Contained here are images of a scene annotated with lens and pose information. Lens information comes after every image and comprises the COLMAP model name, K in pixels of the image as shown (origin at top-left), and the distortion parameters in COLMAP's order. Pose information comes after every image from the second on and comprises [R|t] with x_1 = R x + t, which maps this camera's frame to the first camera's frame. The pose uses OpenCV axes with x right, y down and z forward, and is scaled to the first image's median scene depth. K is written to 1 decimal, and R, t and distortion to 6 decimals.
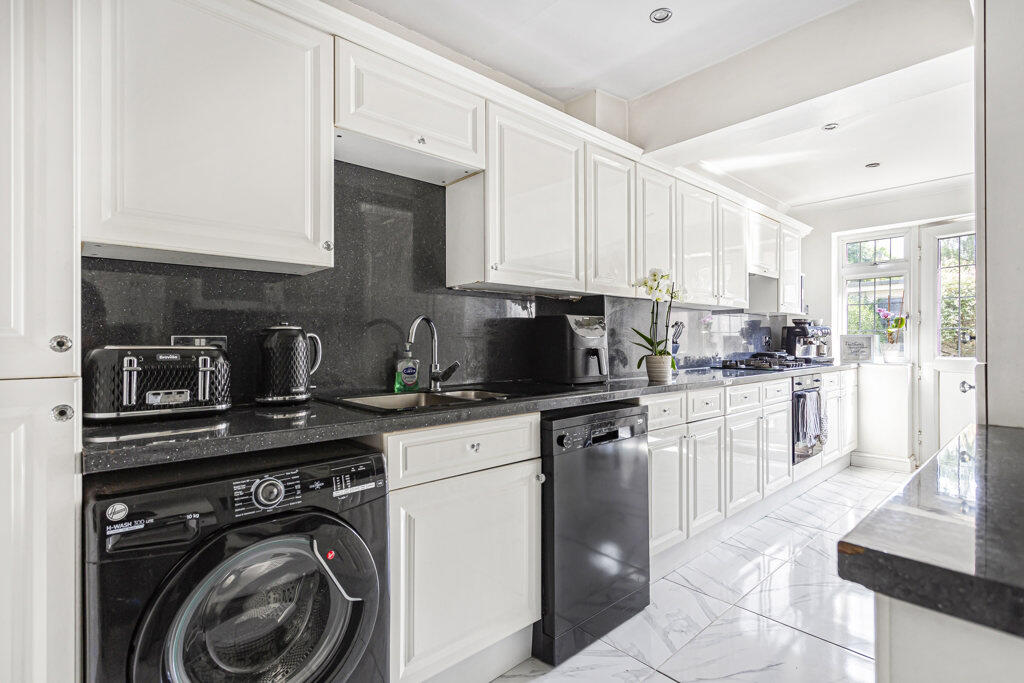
lens RADIAL K [[492.8, 0, 505.5], [0, 492.8, 338.4], [0, 0, 1]] dist [0.000324, 0.001041]
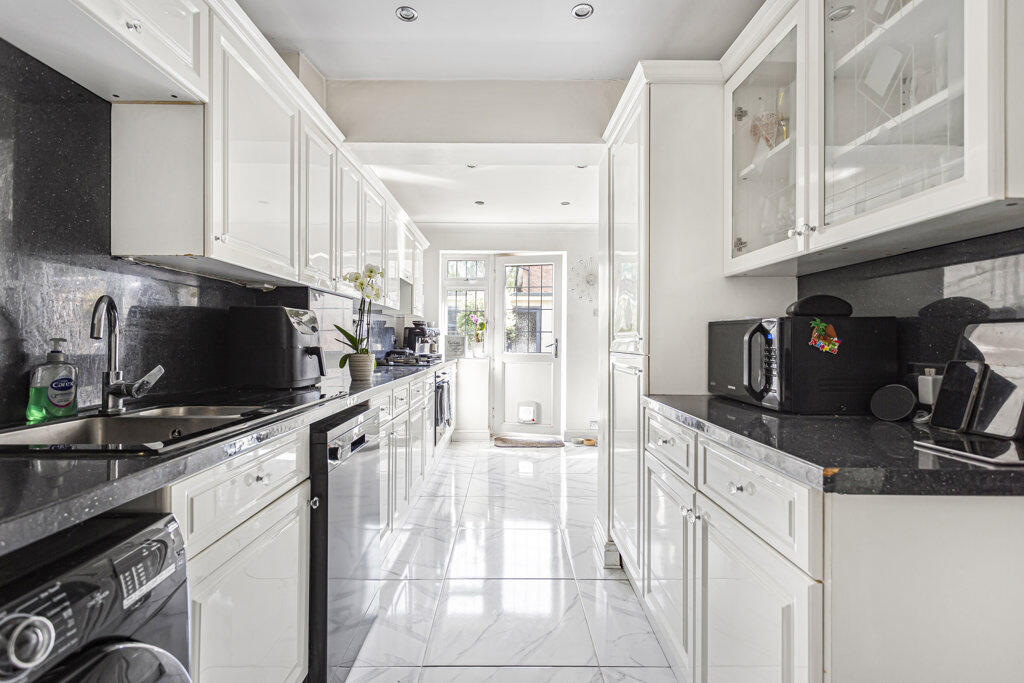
lens RADIAL K [[492.8, 0, 505.5], [0, 492.8, 338.4], [0, 0, 1]] dist [0.000324, 0.001041]
pose [[0.663307, 0.009022, 0.748293, -0.241381], [-0.010927, 0.999937, -0.002370, 0.003697], [-0.748268, -0.006605, 0.663364, 0.148538]]
